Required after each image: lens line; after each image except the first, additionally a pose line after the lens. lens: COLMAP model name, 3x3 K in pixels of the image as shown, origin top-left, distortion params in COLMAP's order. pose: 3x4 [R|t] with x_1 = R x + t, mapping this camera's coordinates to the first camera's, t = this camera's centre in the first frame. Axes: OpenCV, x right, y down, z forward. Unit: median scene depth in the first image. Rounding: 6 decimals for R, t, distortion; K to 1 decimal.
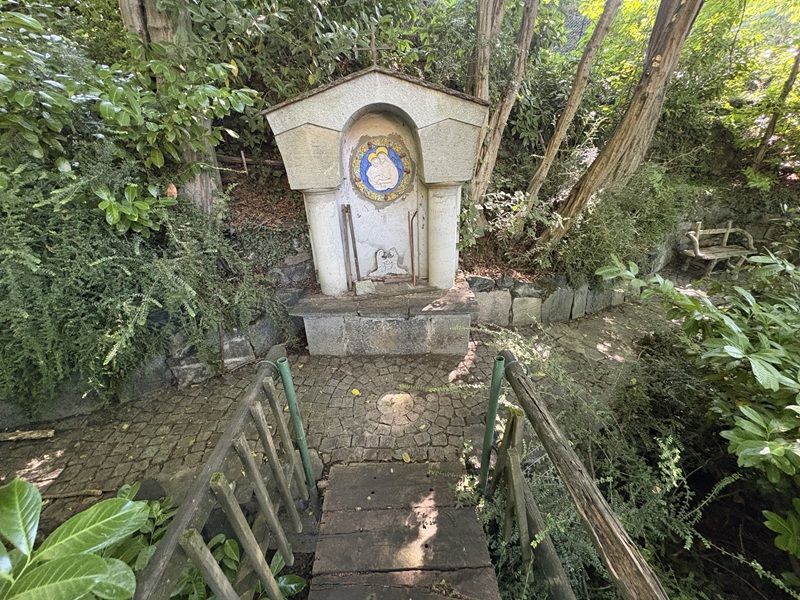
lens RADIAL K [[317.8, 0, 399.1], [0, 317.8, 300.3], [0, 0, 1]] dist [-0.000975, 0.001350]
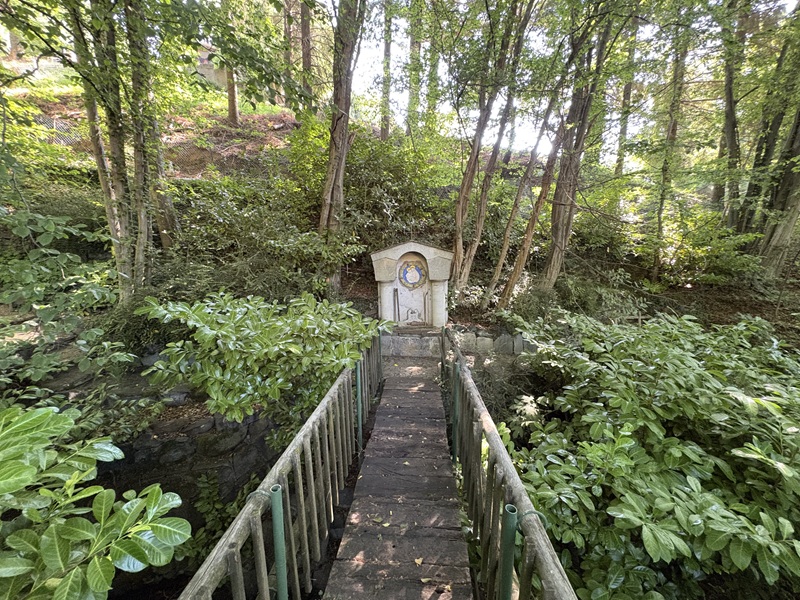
lens RADIAL K [[317.8, 0, 400.8], [0, 317.8, 302.4], [0, 0, 1]] dist [-0.000975, 0.001350]
pose [[0.995092, 0.034290, -0.092825, 0.080160], [-0.060041, 0.954862, -0.290918, 0.448193], [0.078660, 0.295063, 0.952234, -1.114772]]
